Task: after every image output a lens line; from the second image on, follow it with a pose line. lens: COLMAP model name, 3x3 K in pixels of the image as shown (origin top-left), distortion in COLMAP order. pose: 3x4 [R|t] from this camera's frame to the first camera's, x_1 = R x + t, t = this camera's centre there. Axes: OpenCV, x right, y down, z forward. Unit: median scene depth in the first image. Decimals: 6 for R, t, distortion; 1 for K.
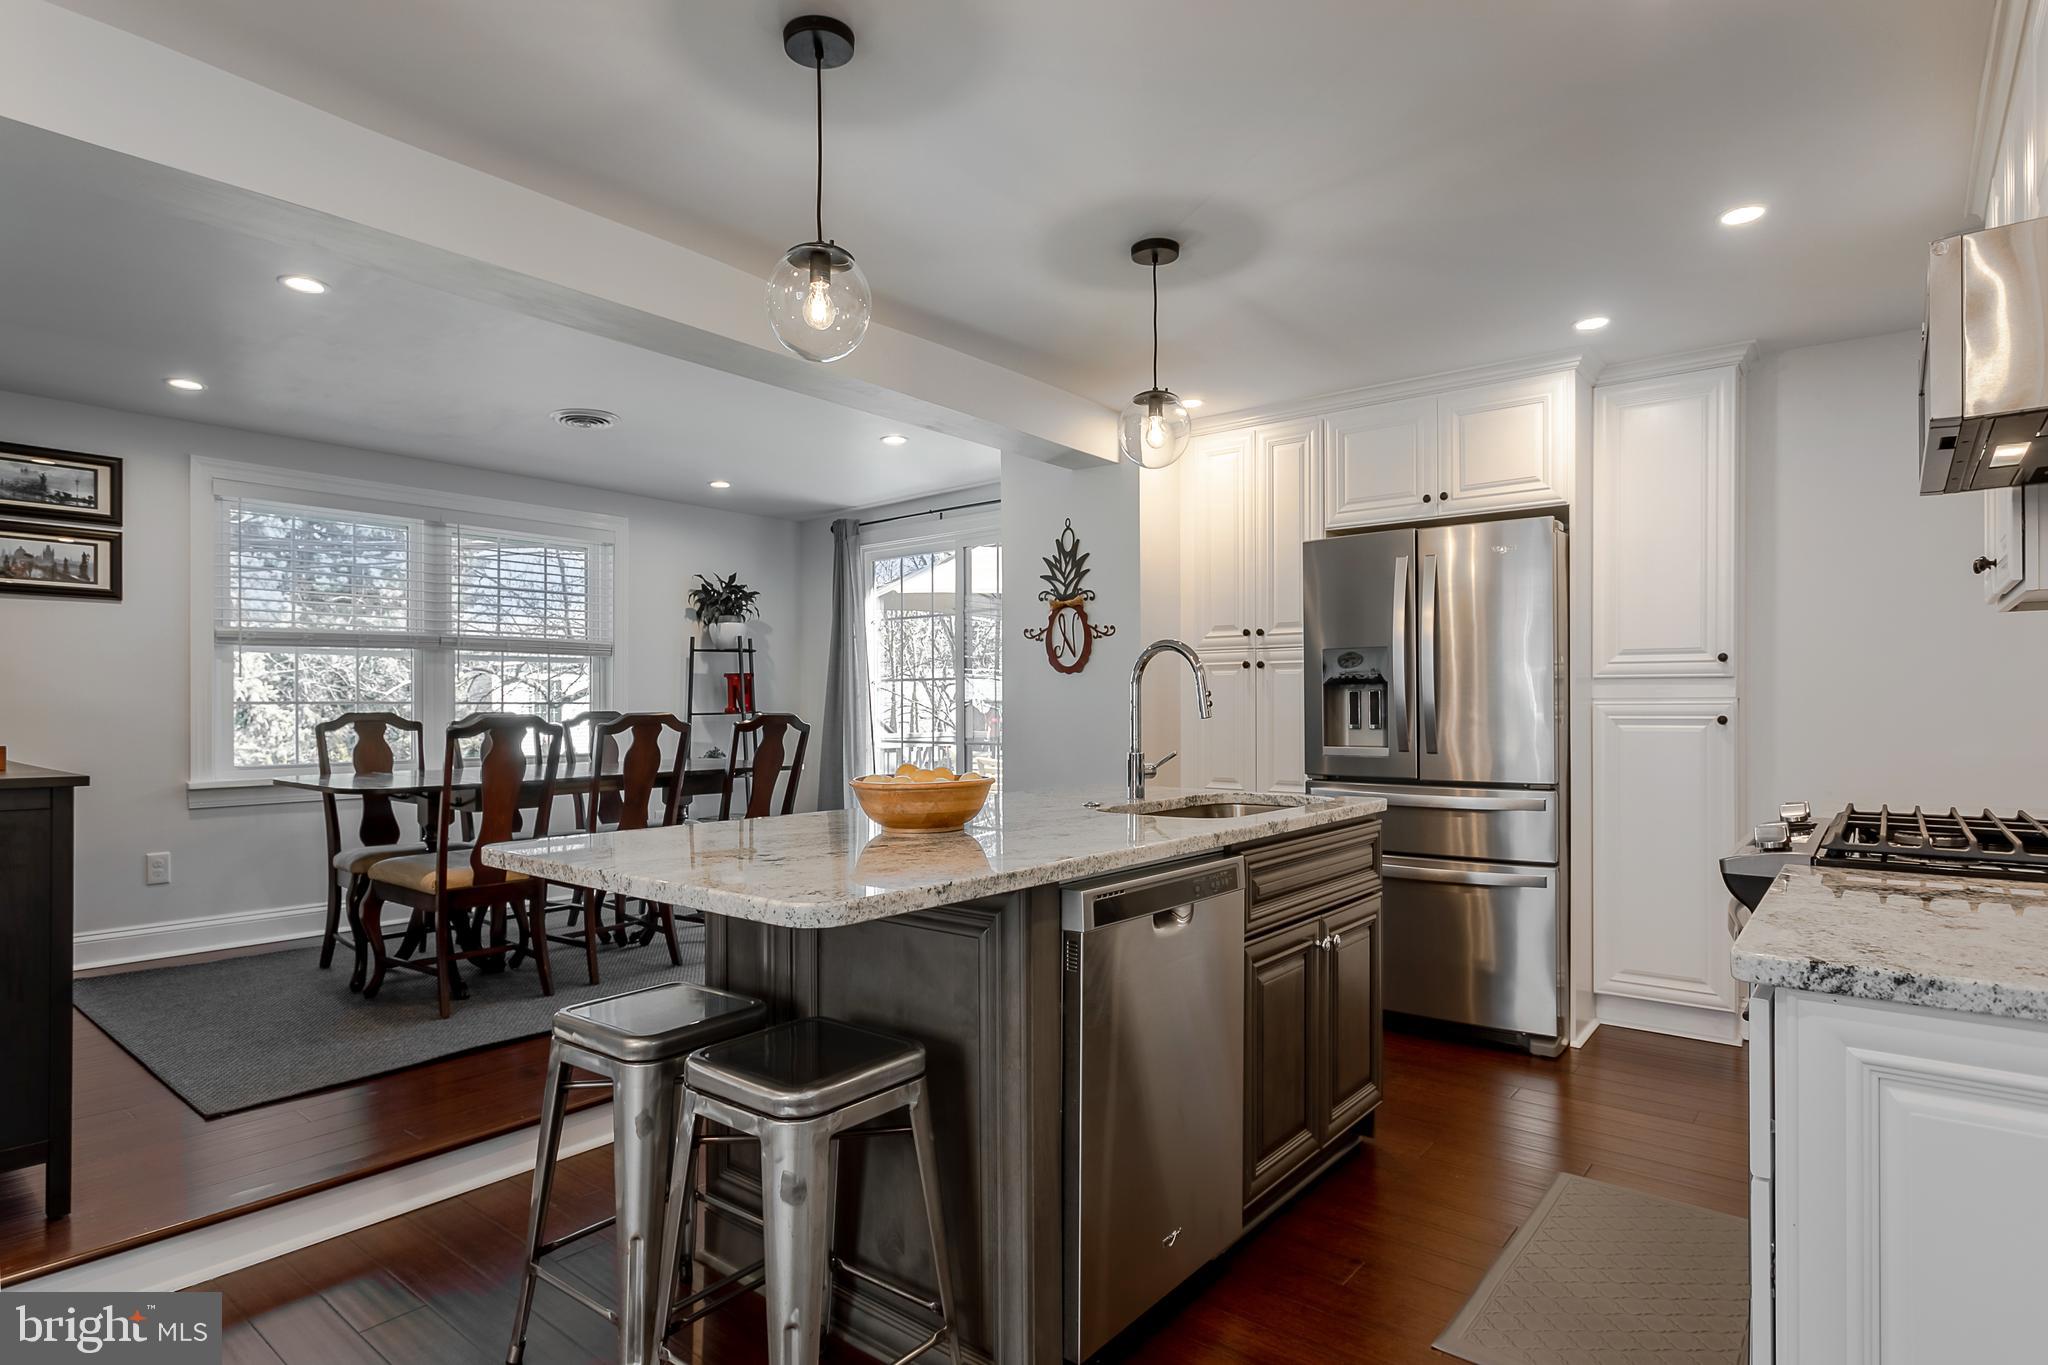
lens RADIAL K [[1083.7, 0, 966.5], [0, 1083.7, 697.5], [0, 0, 1]] dist [0.012384, 0.000826]
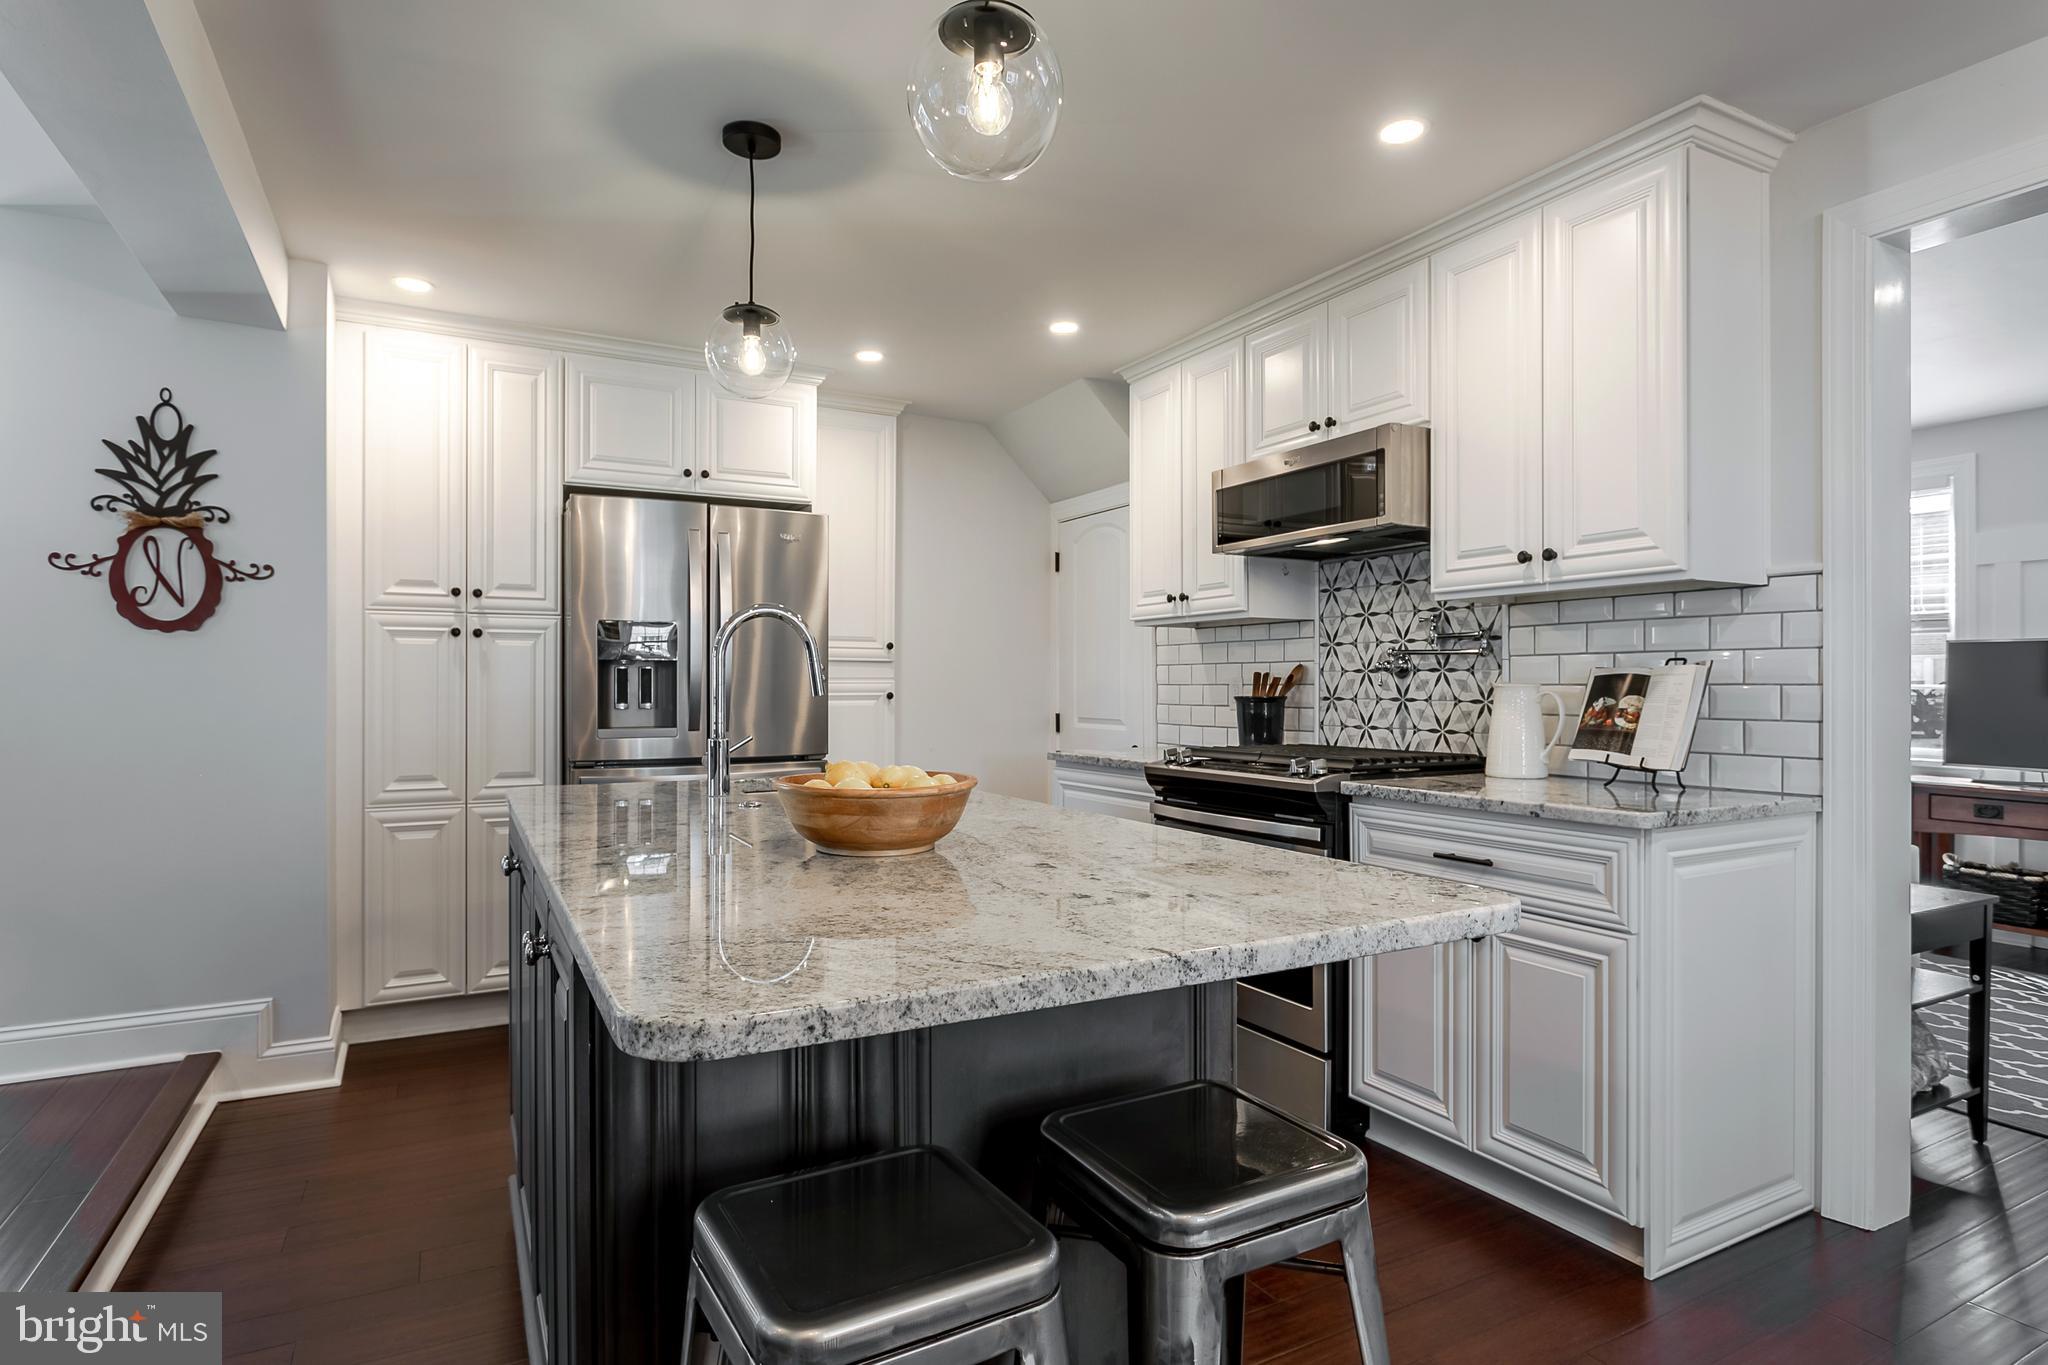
lens RADIAL K [[1083.7, 0, 1029.6], [0, 1083.7, 681.1], [0, 0, 1]] dist [0.012384, 0.000826]
pose [[0.371712, 0.005937, 0.928329, -0.318074], [-0.006893, 0.999970, -0.003635, 0.005627], [-0.928323, -0.005047, 0.371741, 0.296277]]
